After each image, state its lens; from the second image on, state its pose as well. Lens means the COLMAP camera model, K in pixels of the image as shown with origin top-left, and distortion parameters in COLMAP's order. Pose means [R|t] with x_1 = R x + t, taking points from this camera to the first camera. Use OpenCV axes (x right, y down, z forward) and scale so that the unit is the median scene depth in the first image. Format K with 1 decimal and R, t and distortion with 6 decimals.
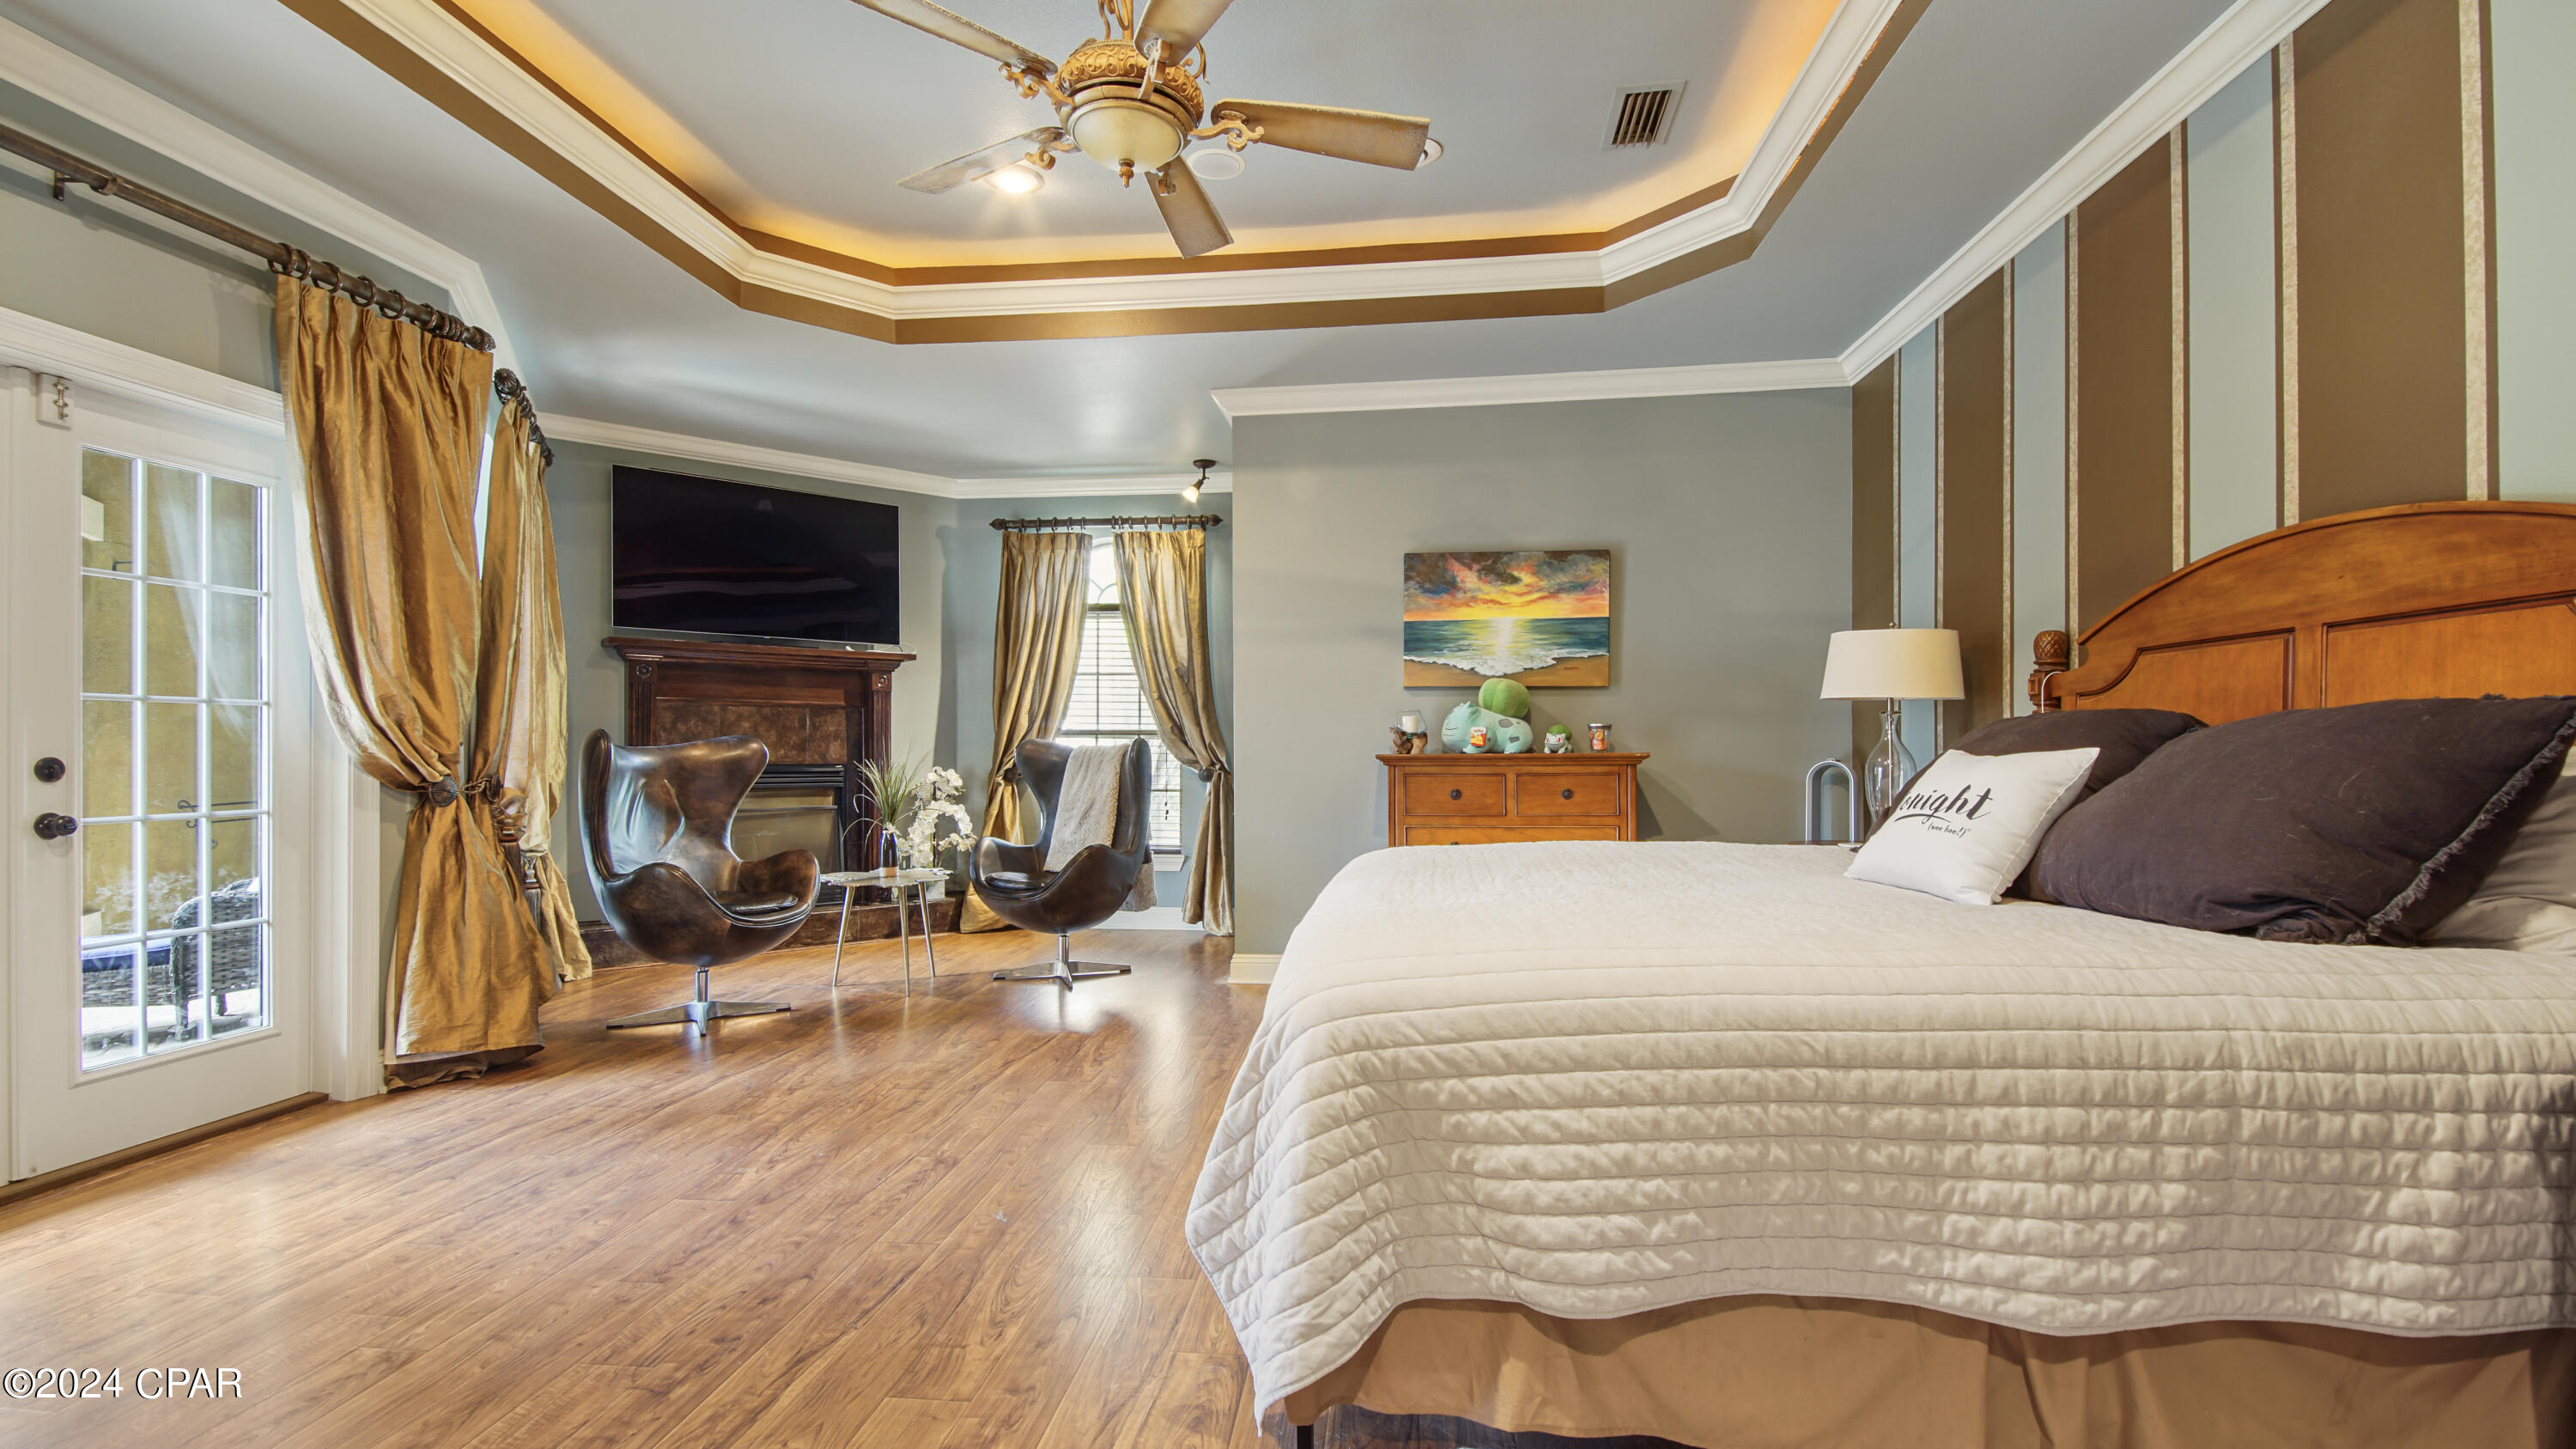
lens RADIAL K [[1151.3, 0, 1281.7], [0, 1151.3, 739.1], [0, 0, 1]] dist [0.002819, 0.000075]
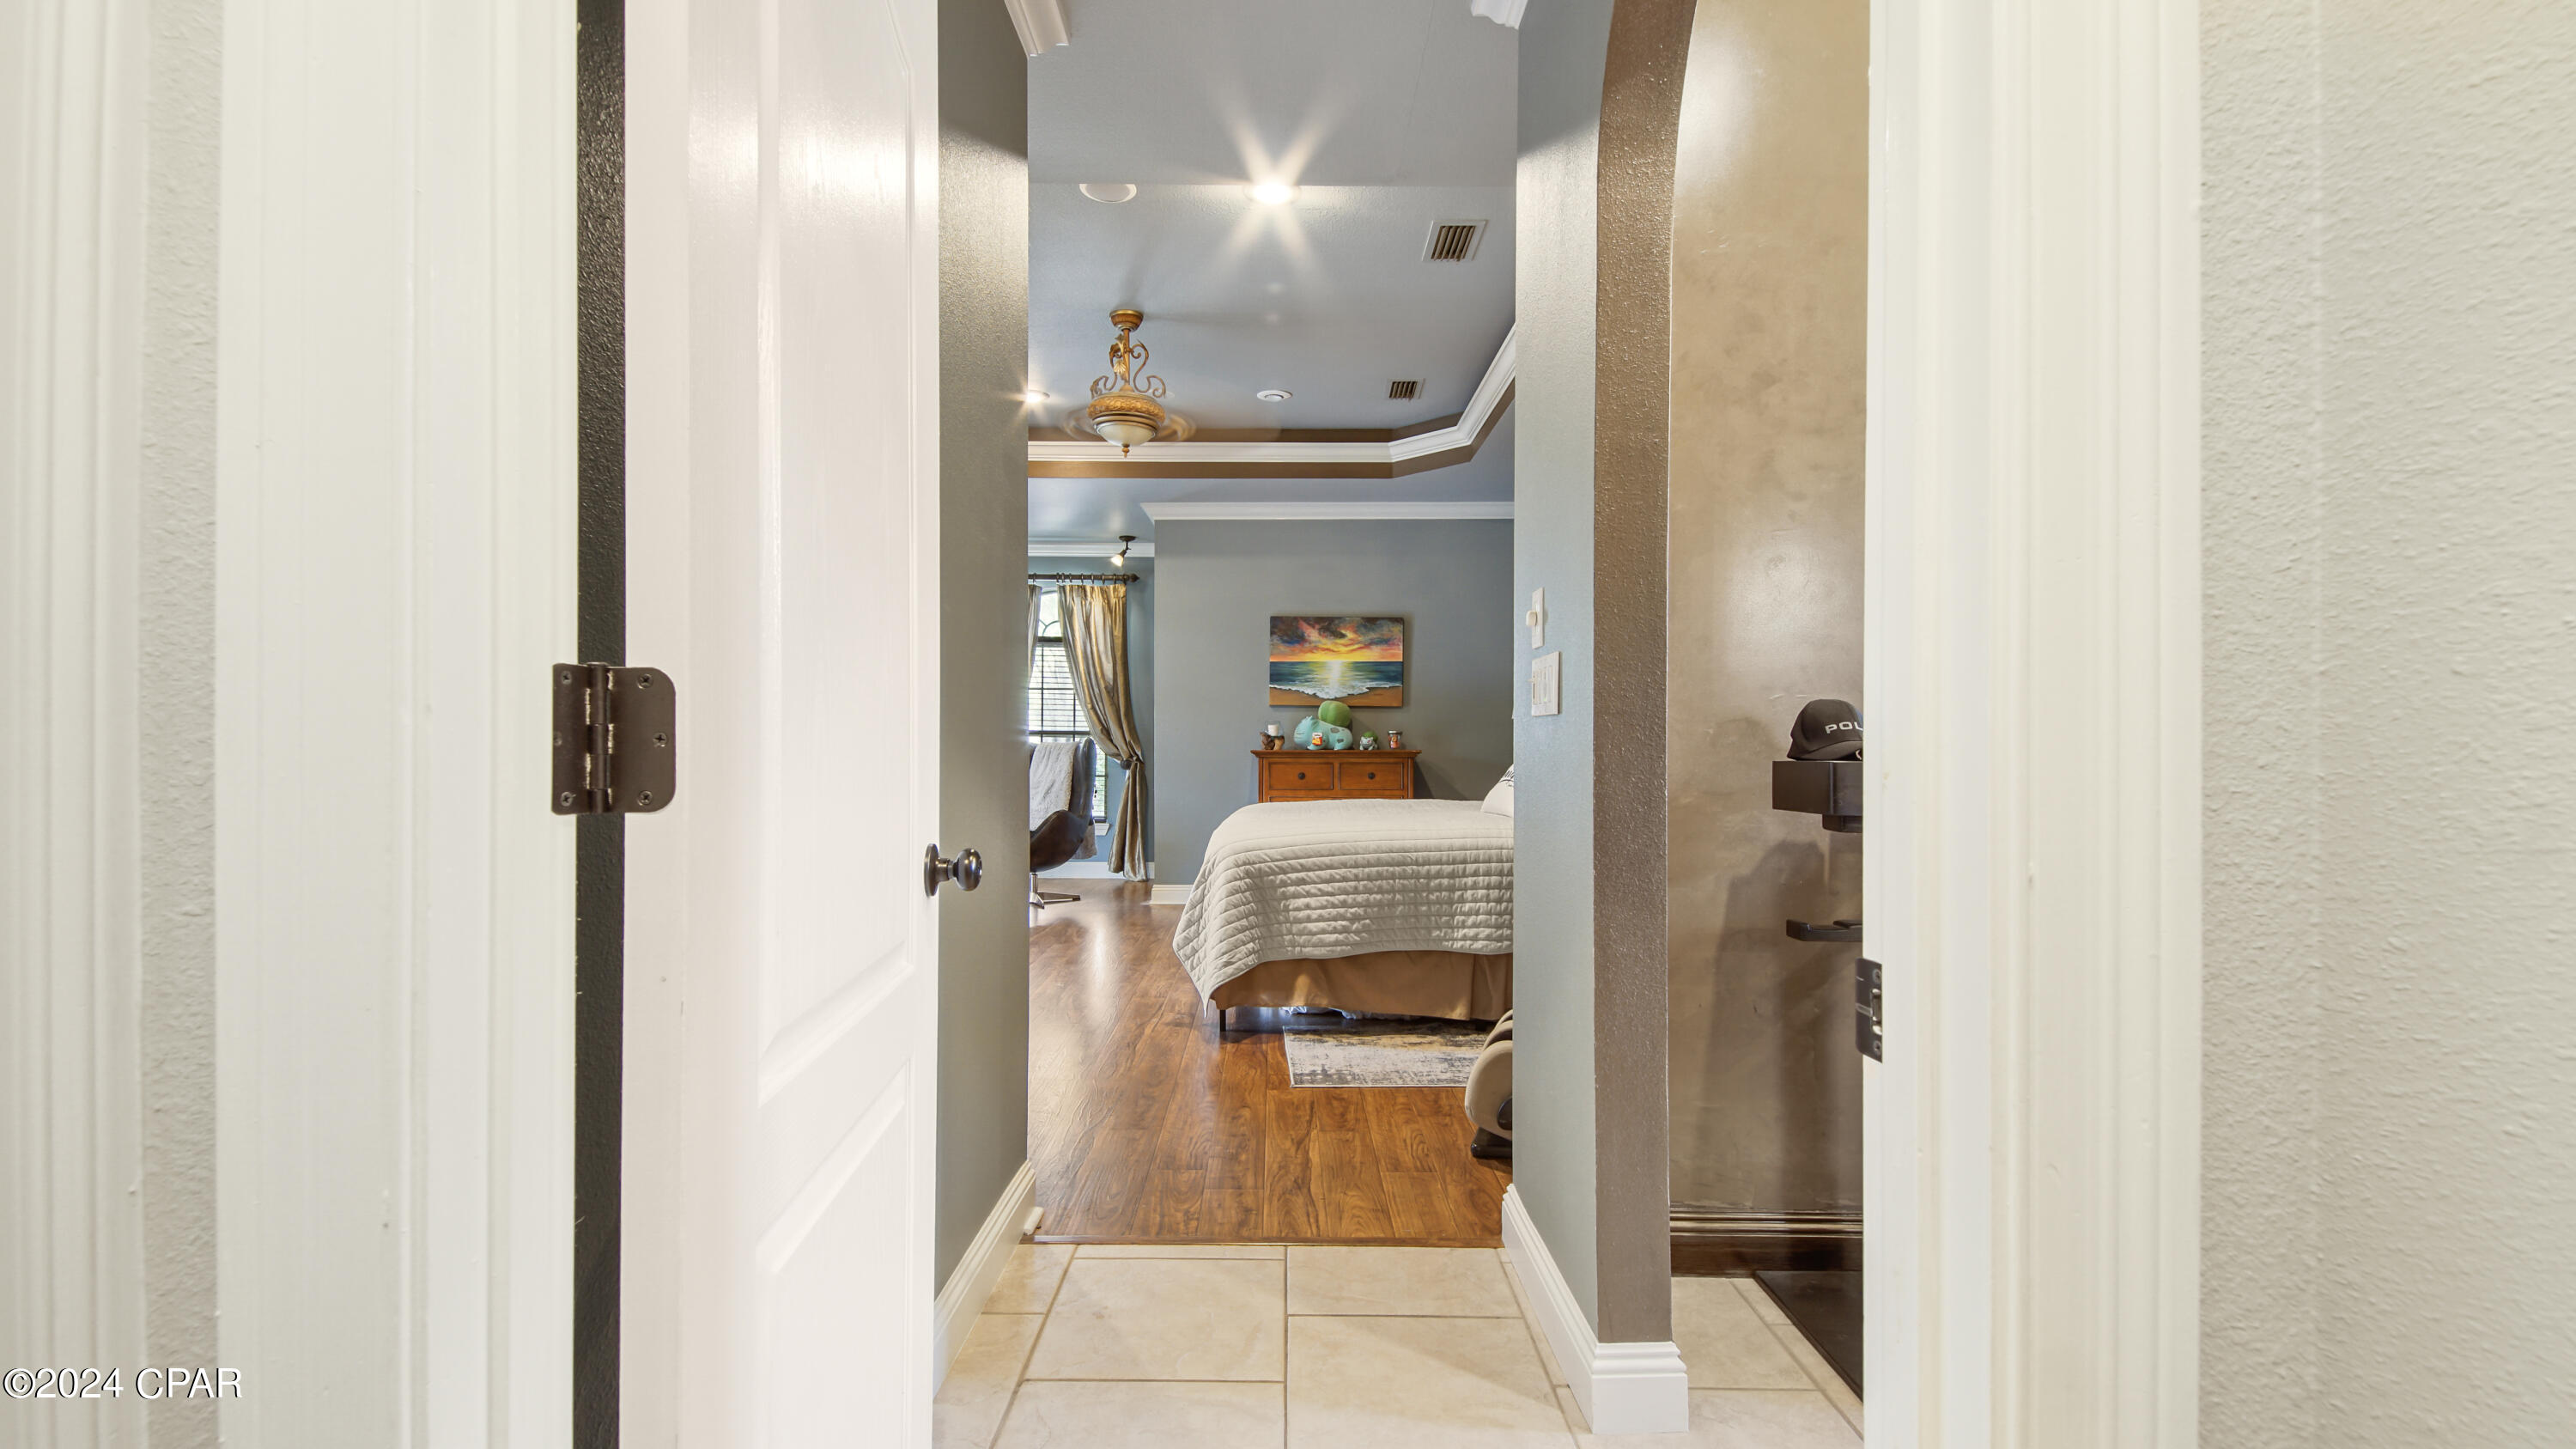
lens RADIAL K [[1151.3, 0, 1281.3], [0, 1151.3, 733.1], [0, 0, 1]] dist [0.002819, 0.000075]
pose [[0.993934, 0.006712, 0.109774, -0.045531], [-0.006603, 0.999977, -0.001356, -0.007344], [-0.109781, 0.000623, 0.993956, -0.517514]]
